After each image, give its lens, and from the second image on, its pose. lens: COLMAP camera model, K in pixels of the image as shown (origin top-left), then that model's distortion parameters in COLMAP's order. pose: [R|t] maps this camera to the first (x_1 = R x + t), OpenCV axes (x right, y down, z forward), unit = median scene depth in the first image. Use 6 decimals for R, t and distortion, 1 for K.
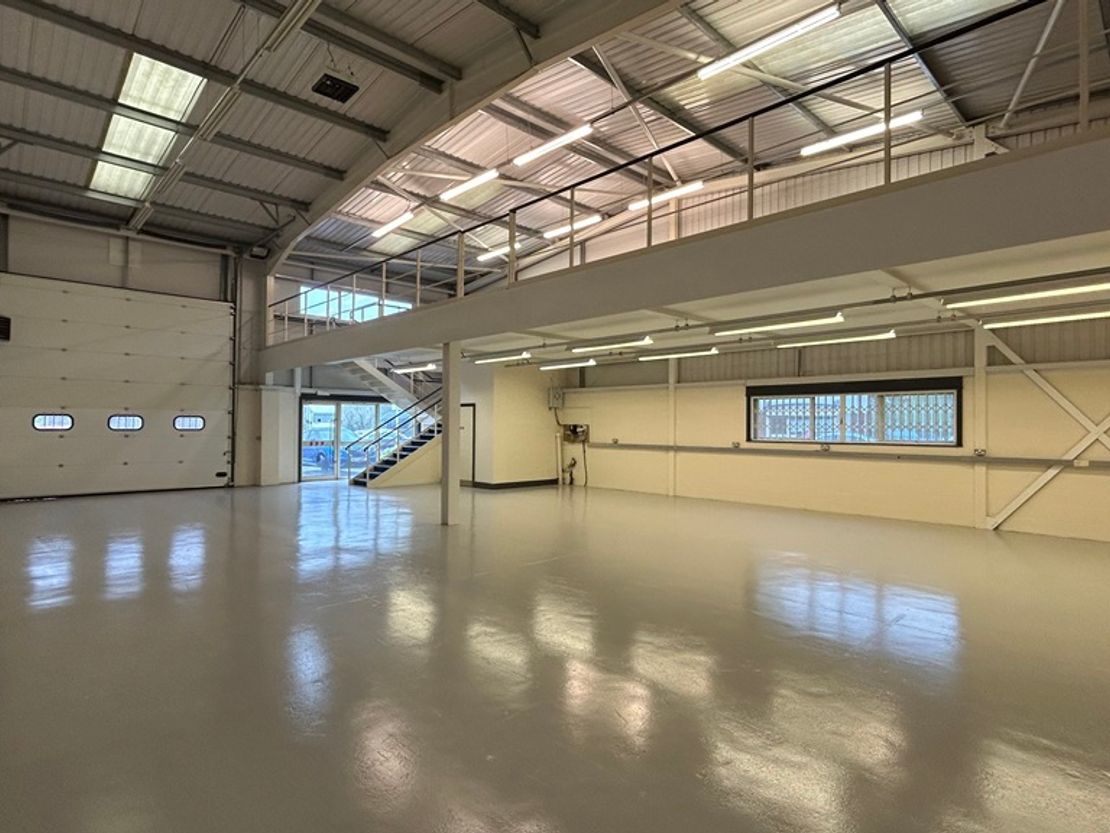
lens RADIAL K [[596.9, 0, 553.8], [0, 596.9, 418.0], [0, 0, 1]] dist [0.001896, 0.000606]
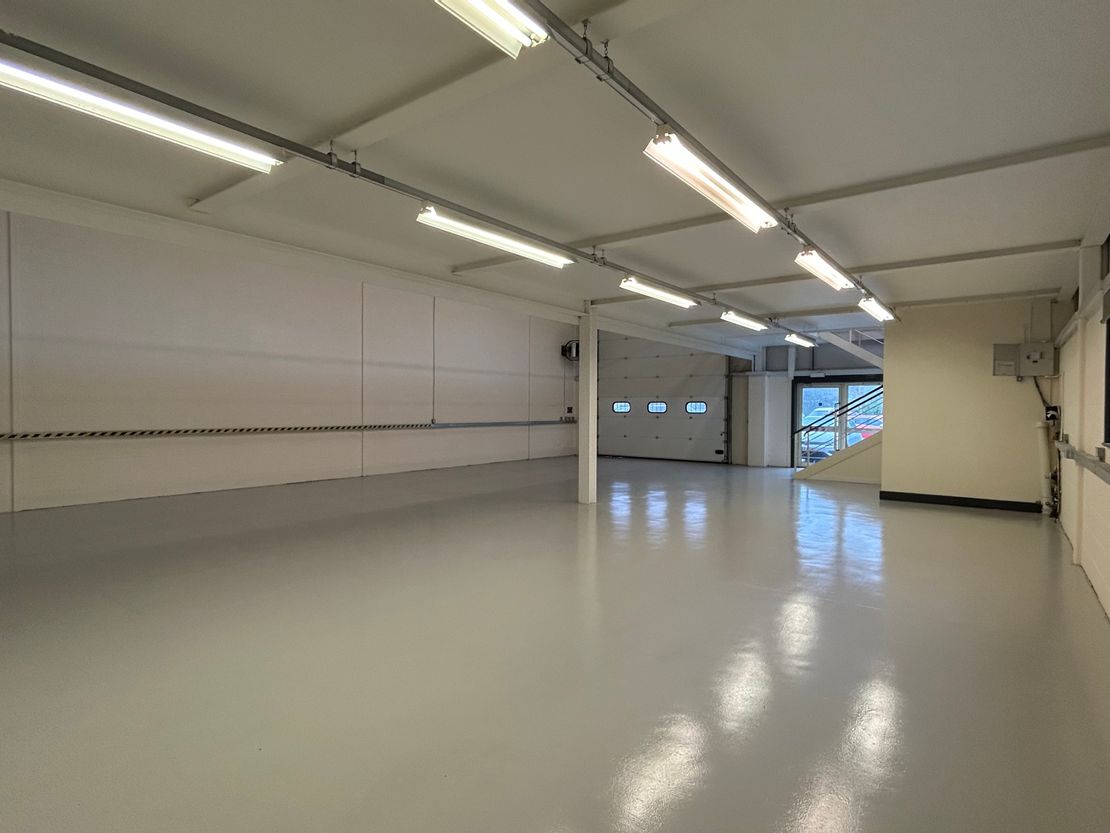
lens RADIAL K [[596.9, 0, 553.8], [0, 596.9, 418.0], [0, 0, 1]] dist [0.001896, 0.000606]
pose [[0.160345, 0.011698, -0.986992, 1.097959], [0.007999, 0.999882, 0.013150, 0.023574], [0.987029, -0.010004, 0.160232, 1.038035]]
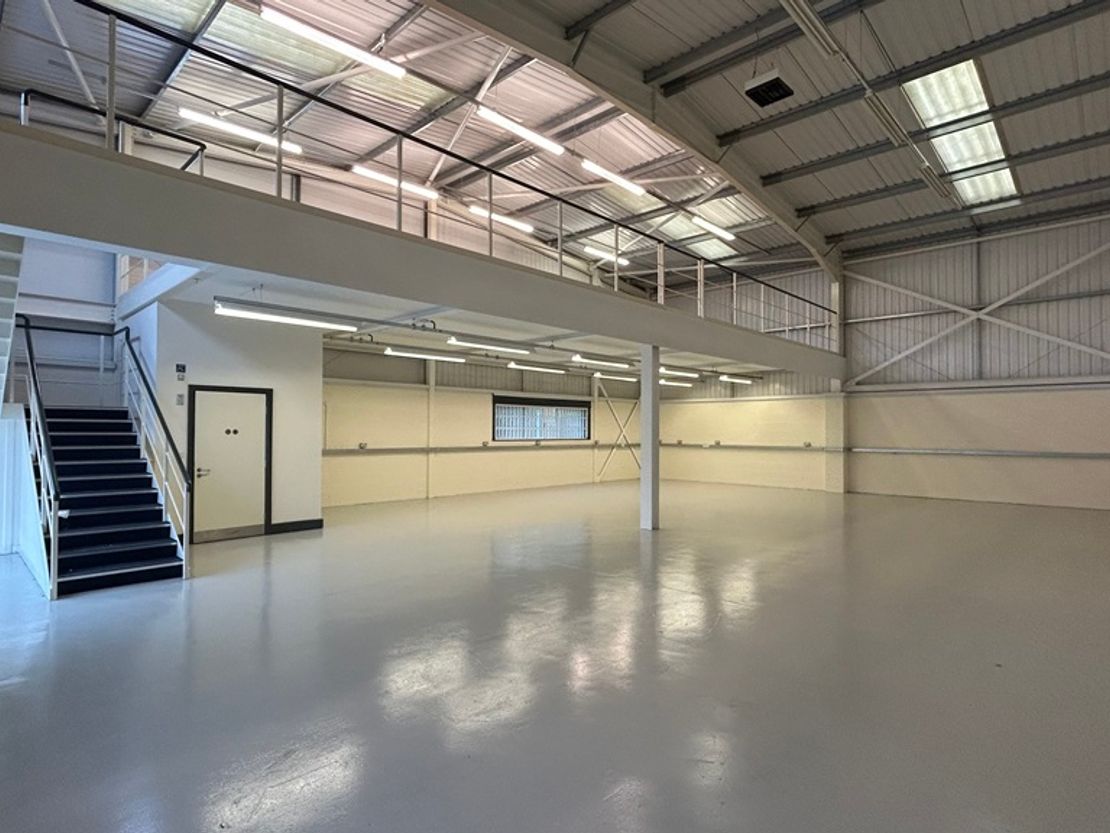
lens RADIAL K [[596.9, 0, 553.8], [0, 596.9, 418.0], [0, 0, 1]] dist [0.001896, 0.000606]
pose [[-0.046757, 0.012051, 0.998834, -0.736881], [-0.021200, 0.999690, -0.013054, 0.005415], [-0.998681, -0.021785, -0.046487, 0.774366]]
